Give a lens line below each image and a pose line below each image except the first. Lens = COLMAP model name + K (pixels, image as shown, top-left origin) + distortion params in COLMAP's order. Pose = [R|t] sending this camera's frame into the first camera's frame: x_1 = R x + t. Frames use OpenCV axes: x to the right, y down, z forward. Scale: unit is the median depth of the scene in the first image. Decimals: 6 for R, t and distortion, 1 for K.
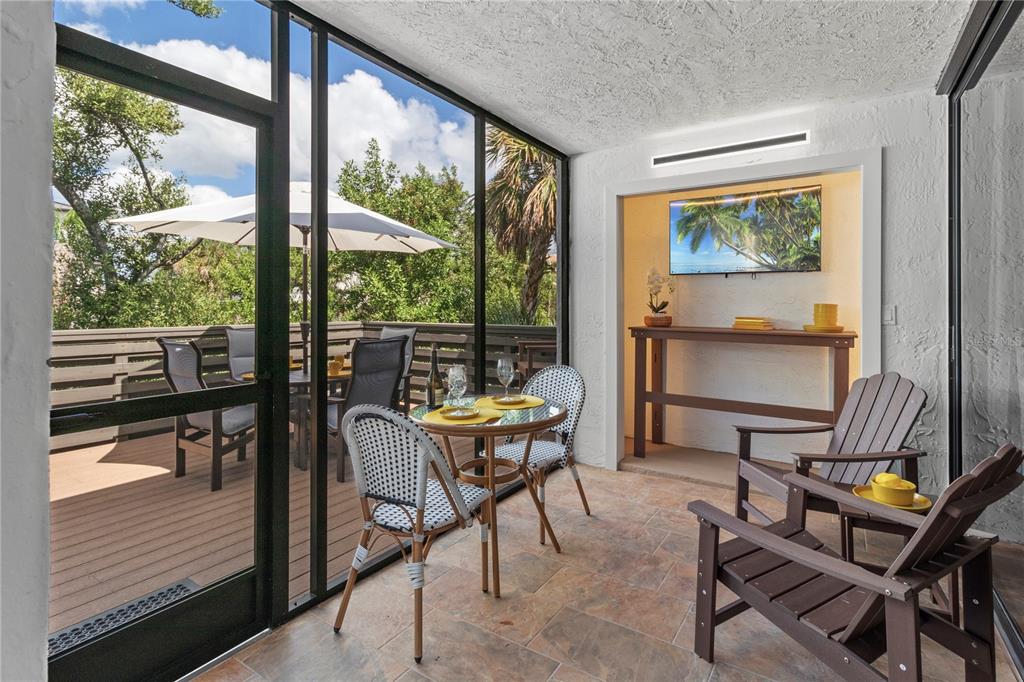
lens RADIAL K [[488.0, 0, 525.8], [0, 488.0, 305.9], [0, 0, 1]] dist [0.001025, 0.000175]
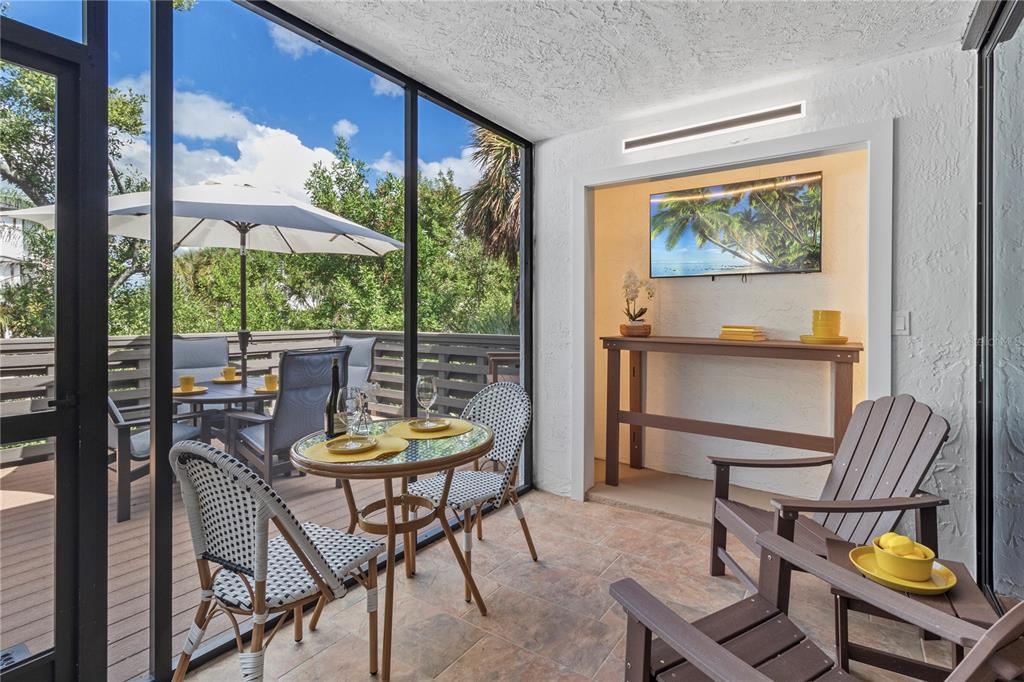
lens RADIAL K [[486.1, 0, 522.9], [0, 486.1, 317.2], [0, 0, 1]] dist [0.000483, 0.000146]
pose [[0.999623, 0.000788, -0.027455, 0.108497], [-0.000653, 0.999988, 0.004949, 0.003712], [0.027459, -0.004929, 0.999611, 0.138086]]
